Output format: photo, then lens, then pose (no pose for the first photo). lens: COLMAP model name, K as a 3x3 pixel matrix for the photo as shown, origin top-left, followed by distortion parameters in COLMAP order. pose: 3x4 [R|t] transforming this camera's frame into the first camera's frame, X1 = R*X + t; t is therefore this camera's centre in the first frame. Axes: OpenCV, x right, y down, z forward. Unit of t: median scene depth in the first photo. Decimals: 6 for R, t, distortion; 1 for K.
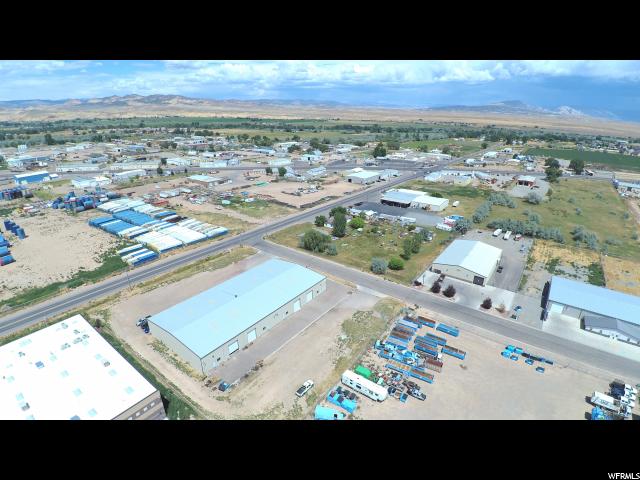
lens RADIAL K [[325.7, 0, 322.9], [0, 325.7, 238.5], [0, 0, 1]] dist [-0.040317, -0.020012]
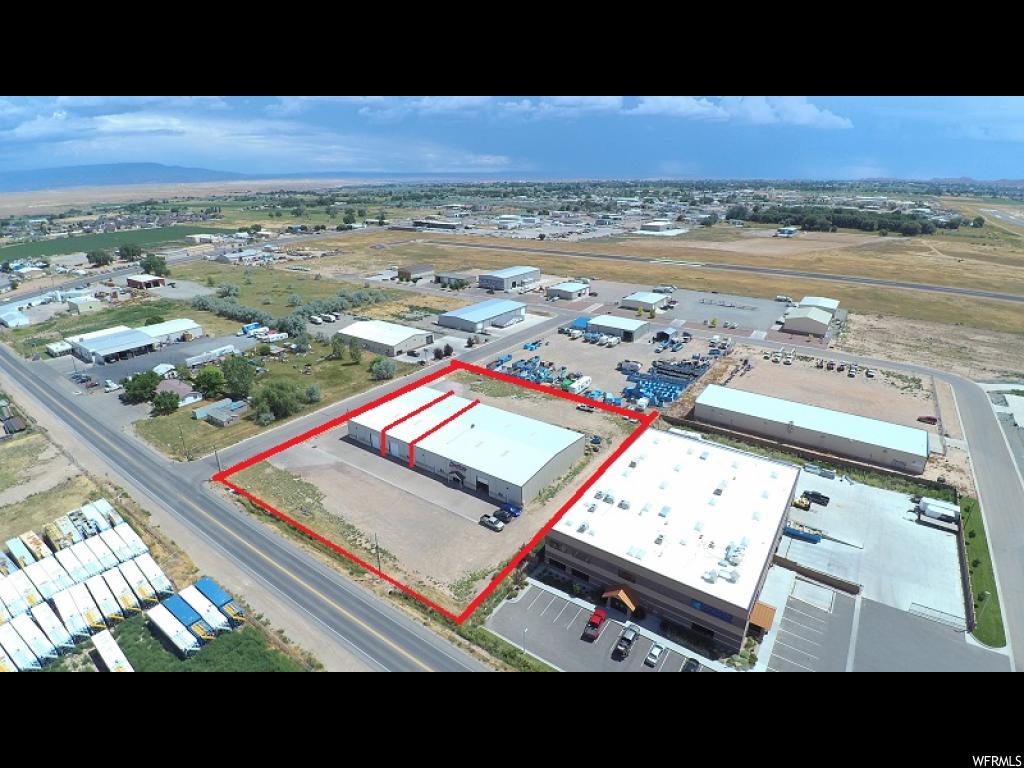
lens RADIAL K [[521.1, 0, 516.6], [0, 521.1, 381.6], [0, 0, 1]] dist [-0.040317, -0.020012]
pose [[-0.026478, -0.377688, 0.925554, -0.962635], [0.366302, 0.857814, 0.360525, -0.217965], [-0.930119, 0.348579, 0.115635, 0.527358]]
